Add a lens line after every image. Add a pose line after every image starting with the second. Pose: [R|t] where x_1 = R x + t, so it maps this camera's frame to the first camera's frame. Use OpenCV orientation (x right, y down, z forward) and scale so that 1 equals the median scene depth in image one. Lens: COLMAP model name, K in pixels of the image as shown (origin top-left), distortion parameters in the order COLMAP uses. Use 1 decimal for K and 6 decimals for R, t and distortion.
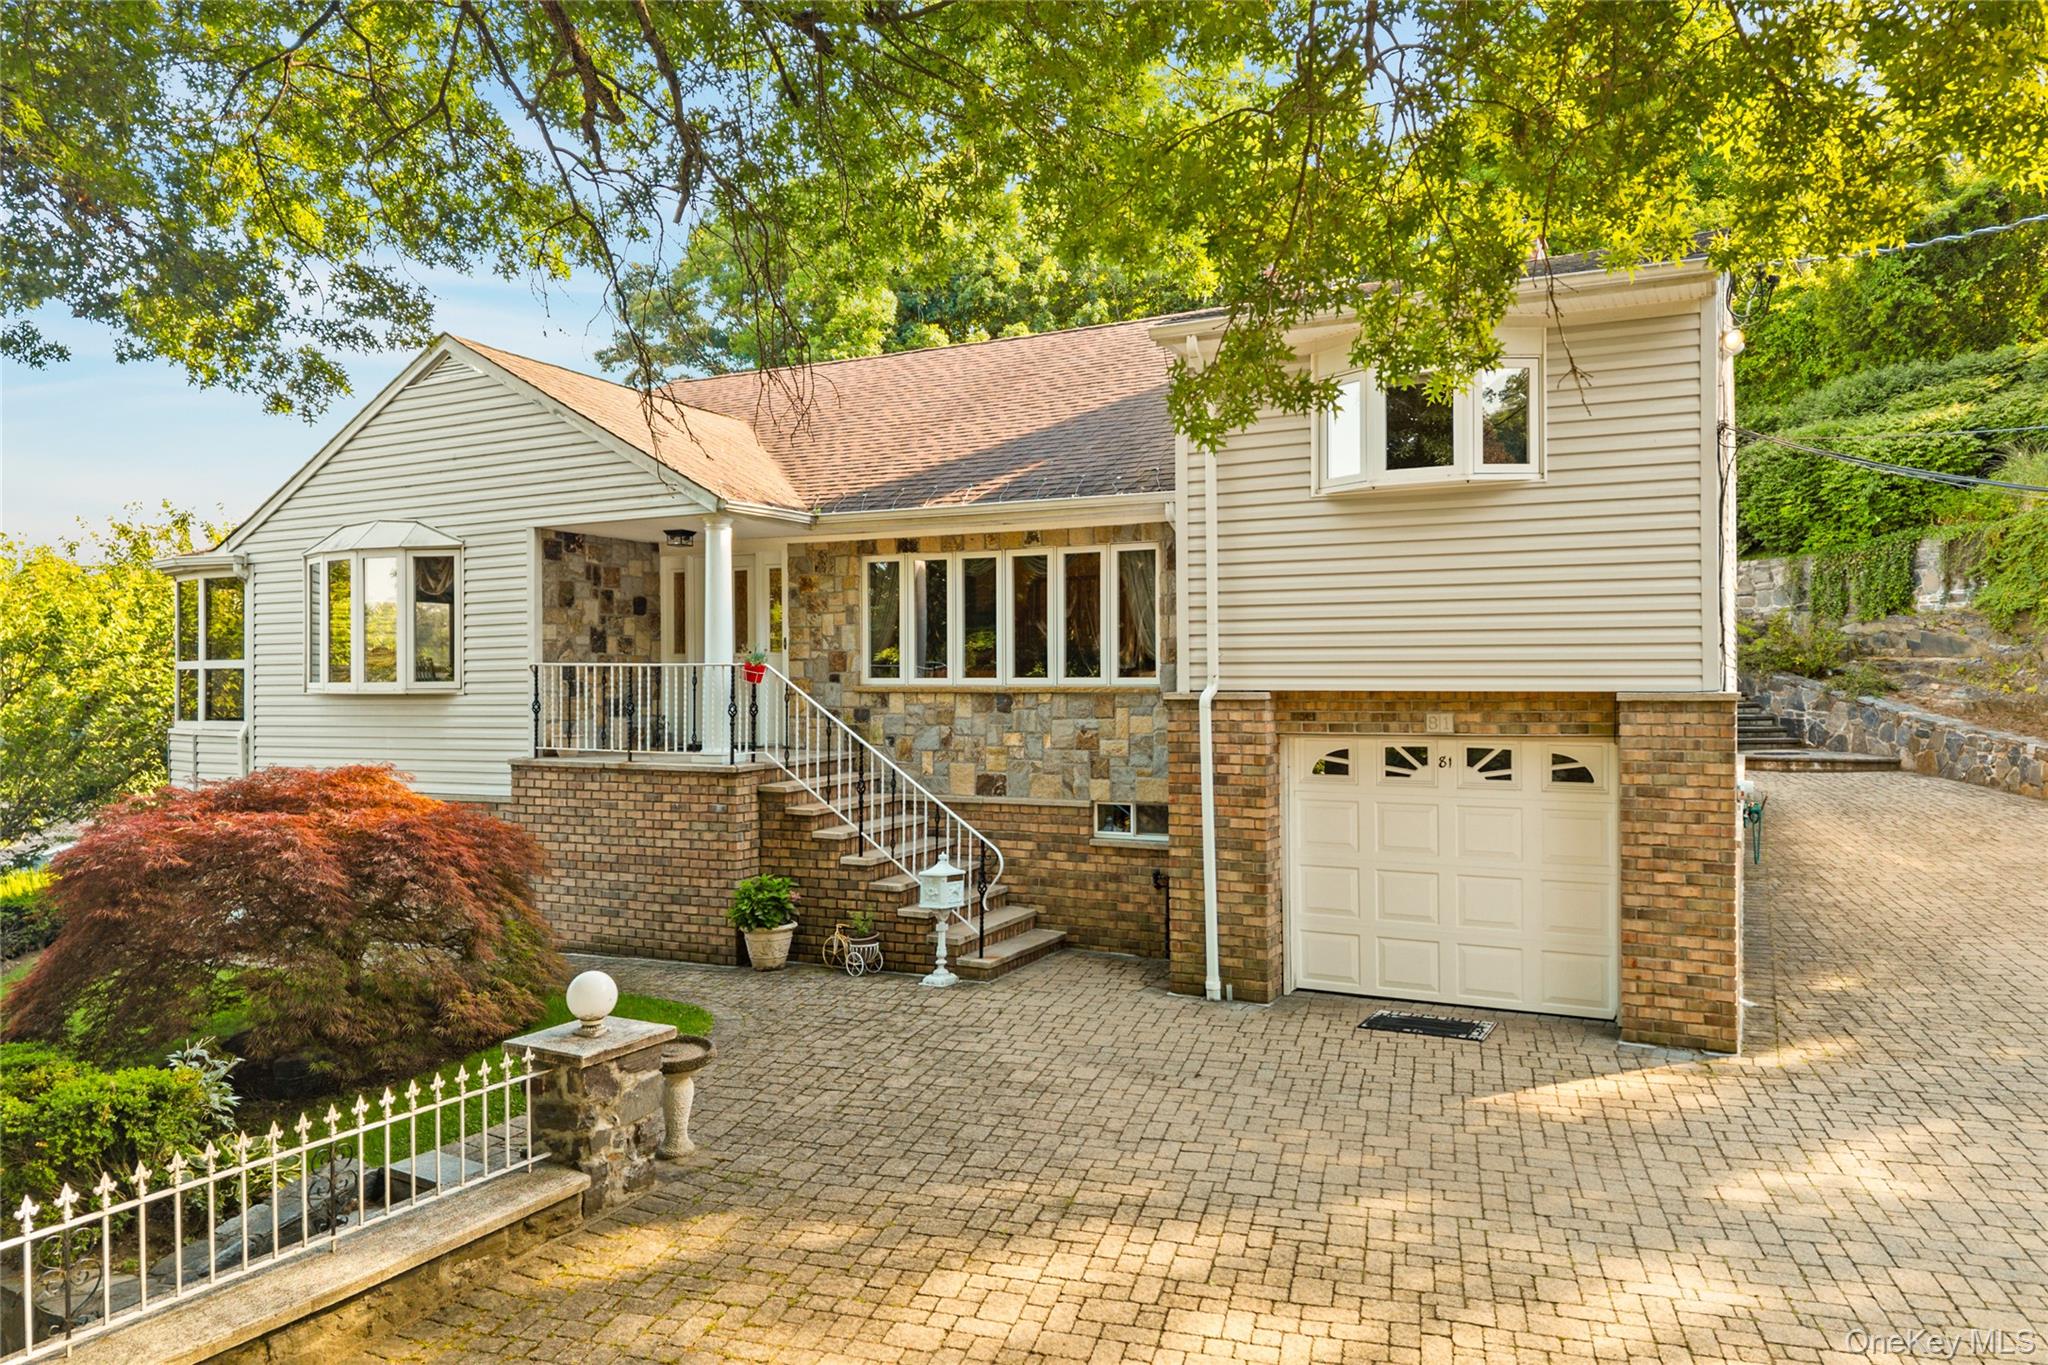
lens RADIAL K [[1412.7, 0, 1028.1], [0, 1412.7, 633.1], [0, 0, 1]] dist [0.041629, -0.000881]
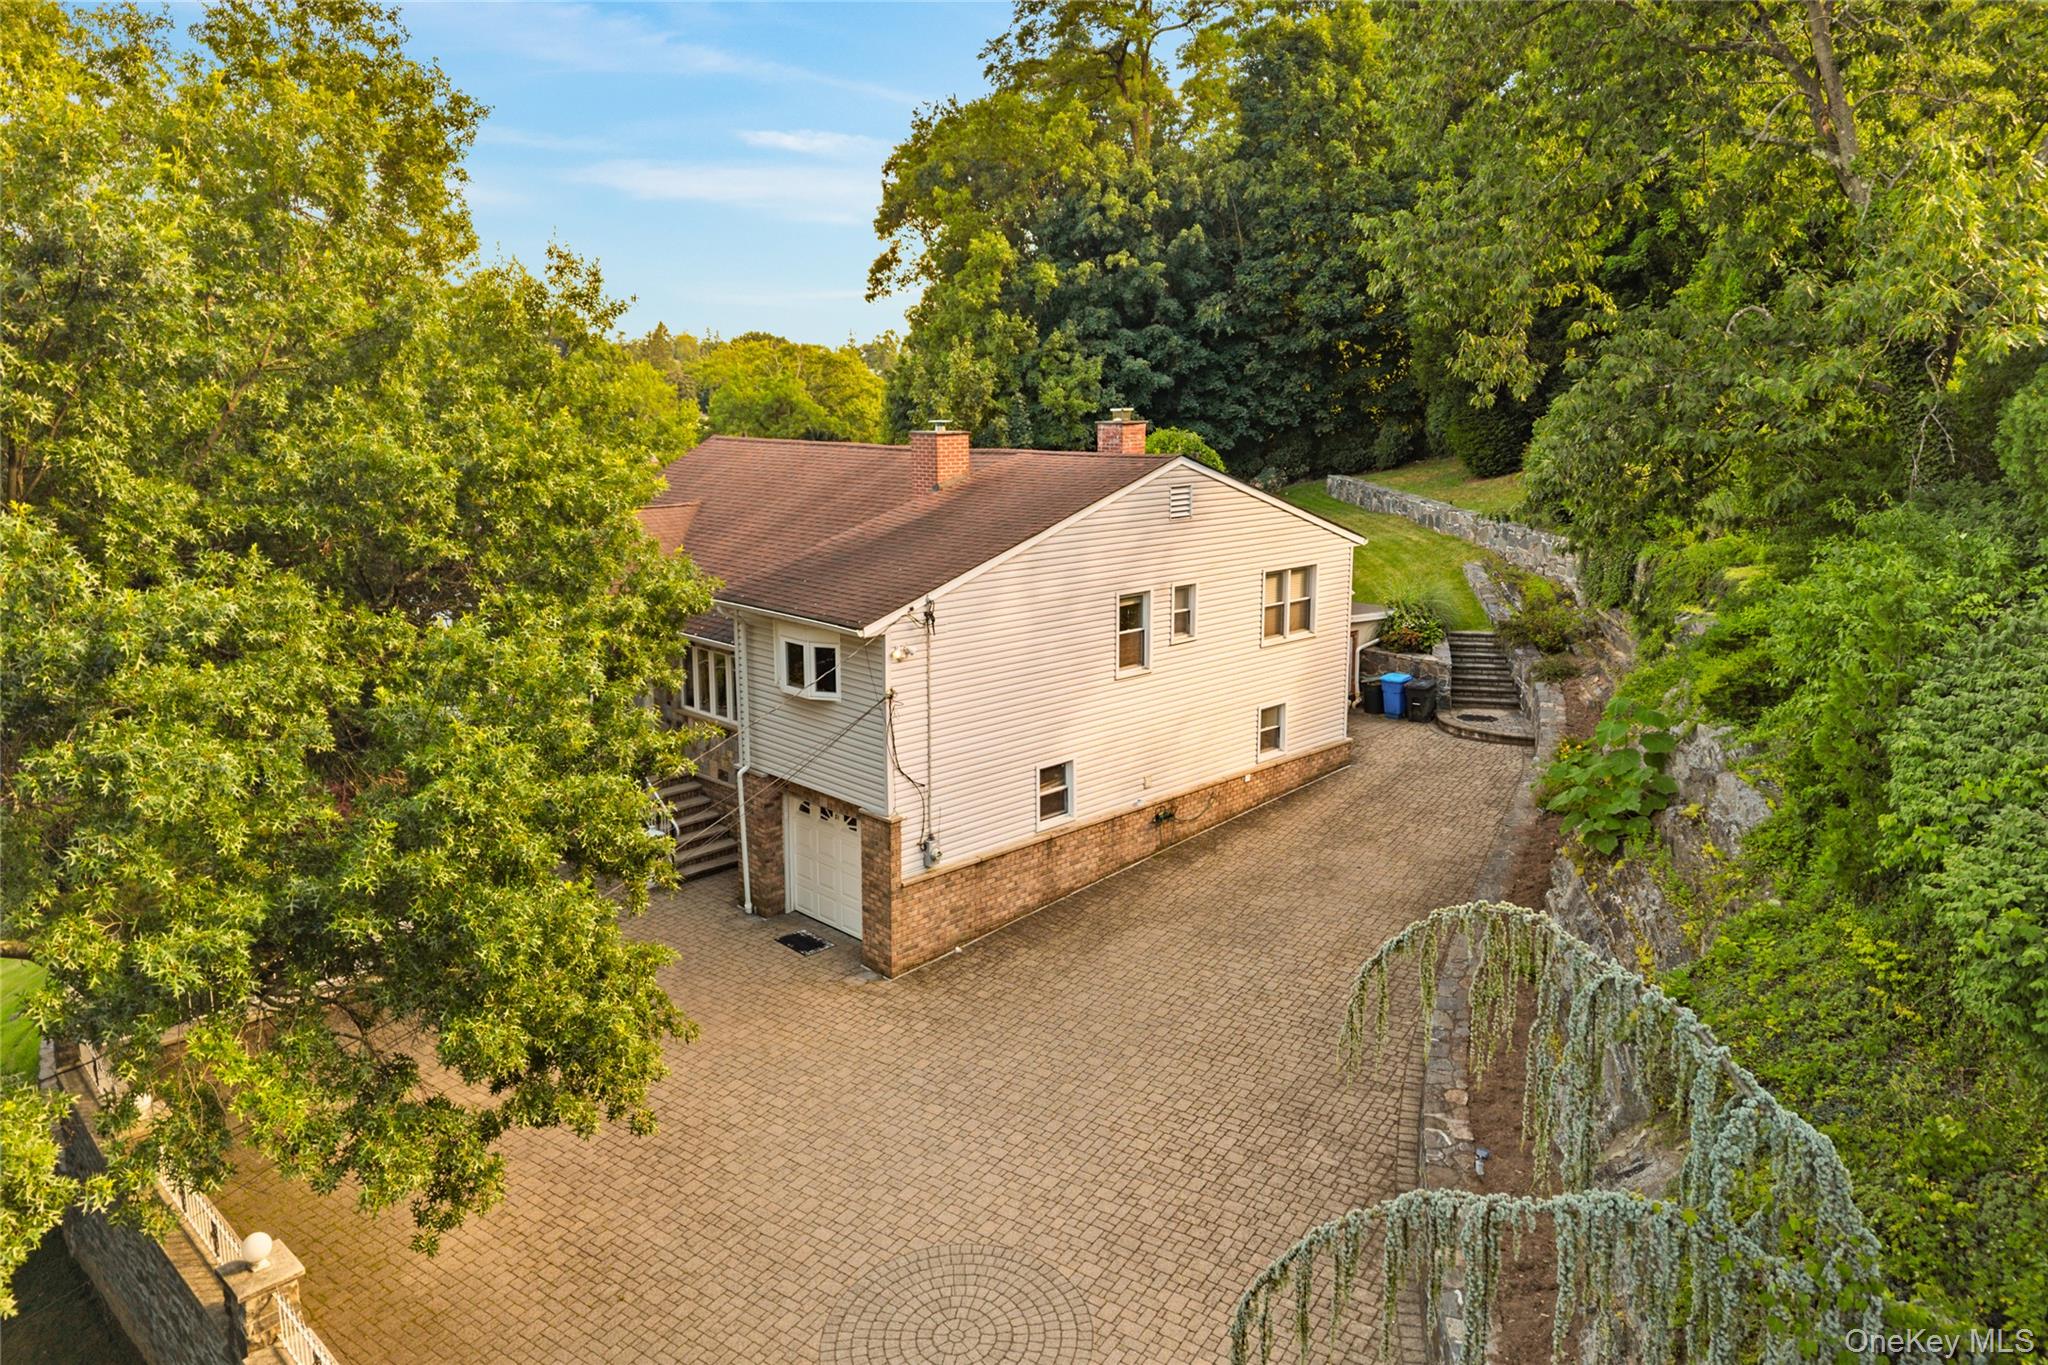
lens RADIAL K [[1435.1, 0, 1068.4], [0, 1435.1, 514.7], [0, 0, 1]] dist [0.000601, 0.000719]
pose [[0.956124, 0.036071, -0.290733, 1.109699], [0.004540, 0.990447, 0.137817, -0.576140], [0.292927, -0.133090, 0.946827, -0.738477]]
